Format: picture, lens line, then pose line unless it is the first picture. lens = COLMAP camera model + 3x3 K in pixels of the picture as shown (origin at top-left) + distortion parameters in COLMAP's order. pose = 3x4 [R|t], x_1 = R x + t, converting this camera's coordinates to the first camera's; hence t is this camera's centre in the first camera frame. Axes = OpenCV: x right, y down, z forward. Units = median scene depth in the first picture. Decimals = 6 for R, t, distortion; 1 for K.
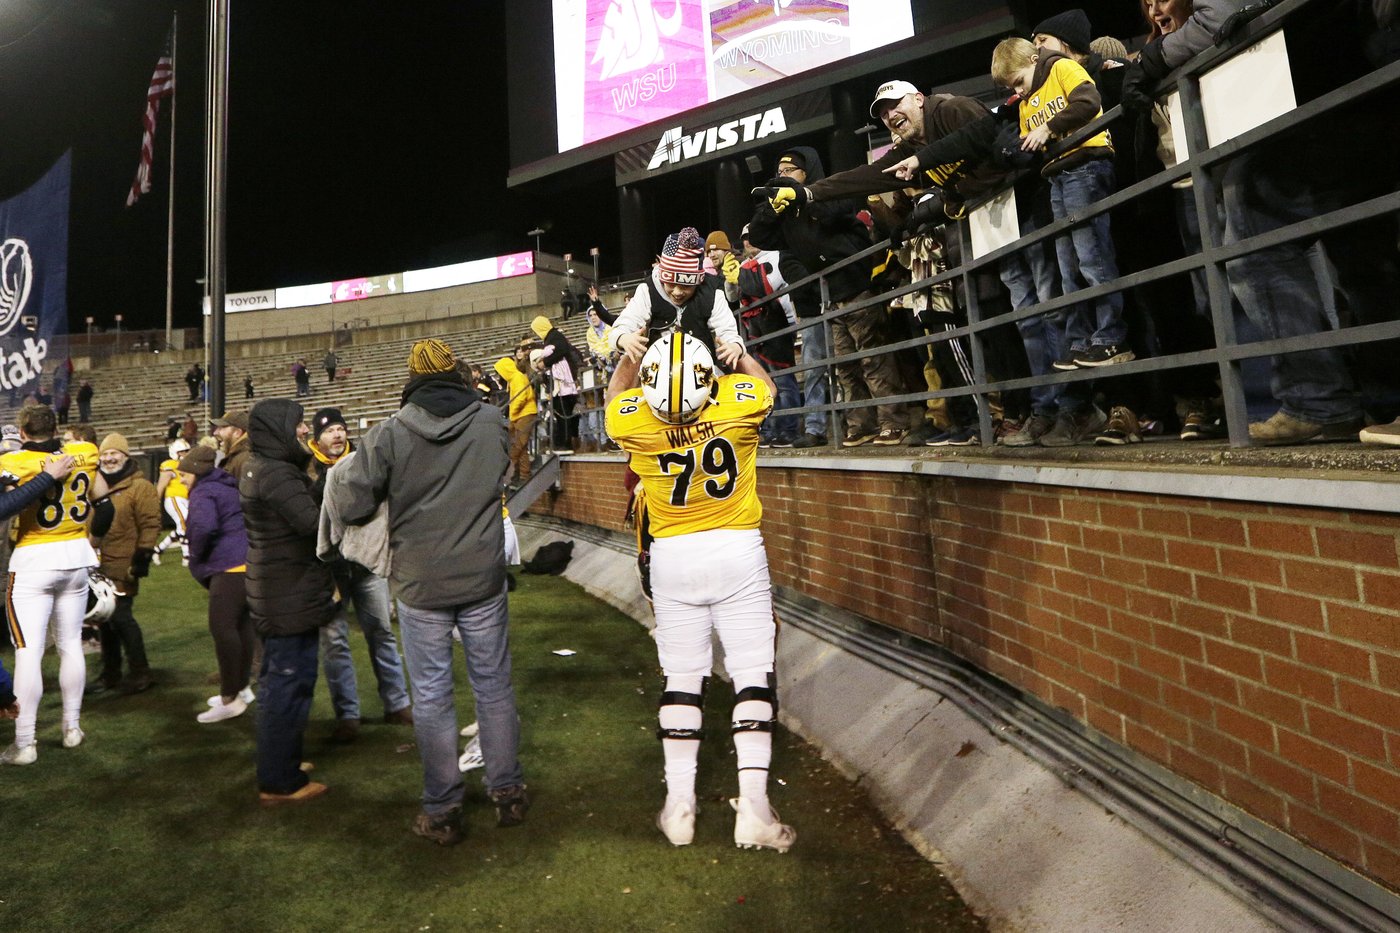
lens RADIAL K [[753.5, 0, 700.0], [0, 753.5, 466.5], [0, 0, 1]] dist [-0.001453, 0.000587]
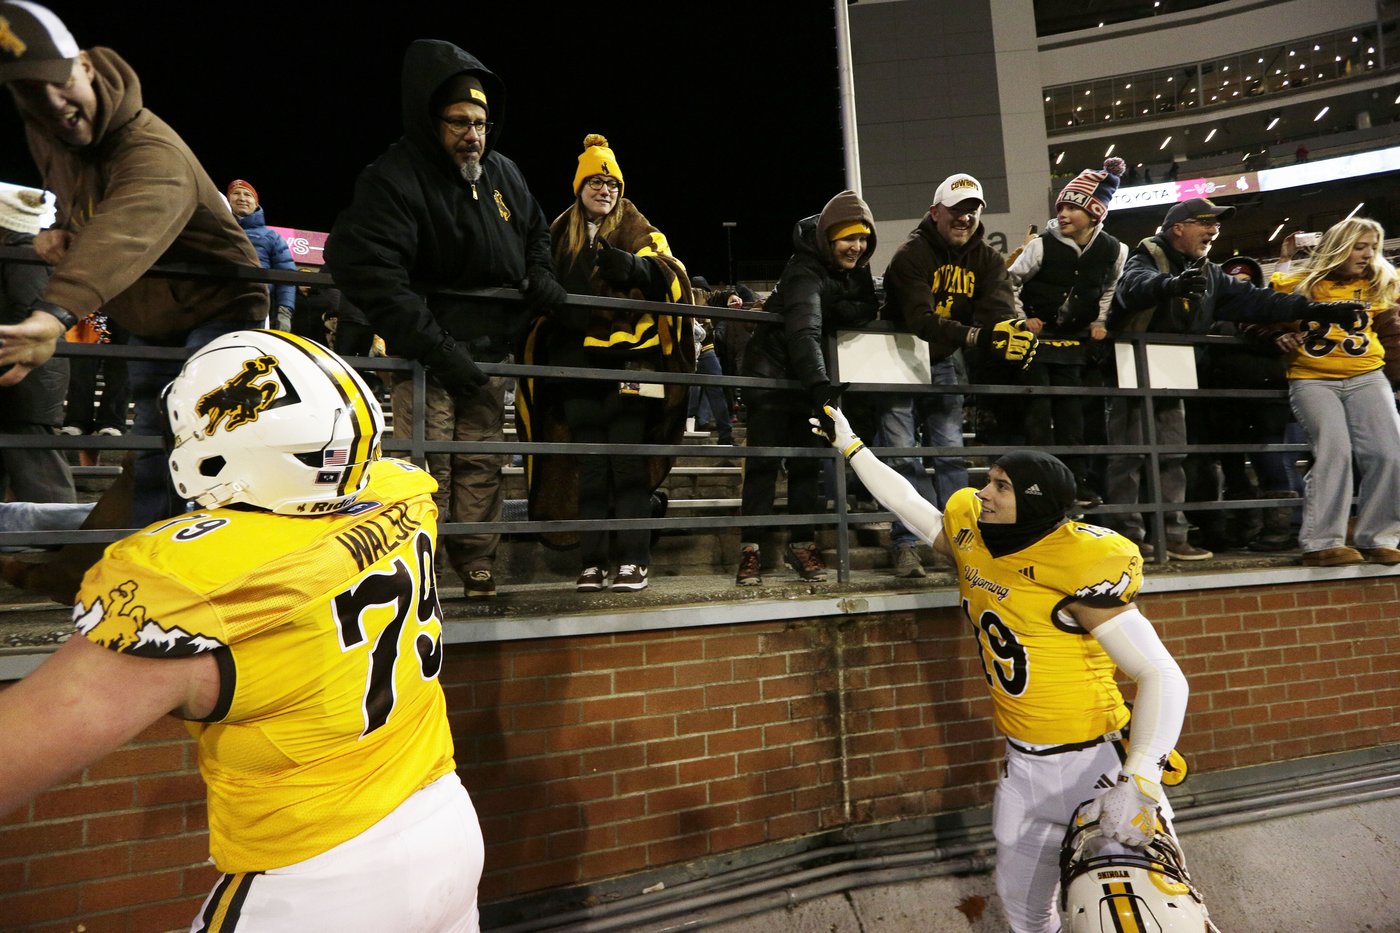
lens RADIAL K [[753.5, 0, 700.0], [0, 753.5, 466.5], [0, 0, 1]] dist [-0.001453, 0.000587]
pose [[-0.025620, 0.130459, 0.991123, -1.021317], [0.081674, 0.988407, -0.127990, -0.108427], [-0.996330, 0.077669, -0.035978, 2.188522]]
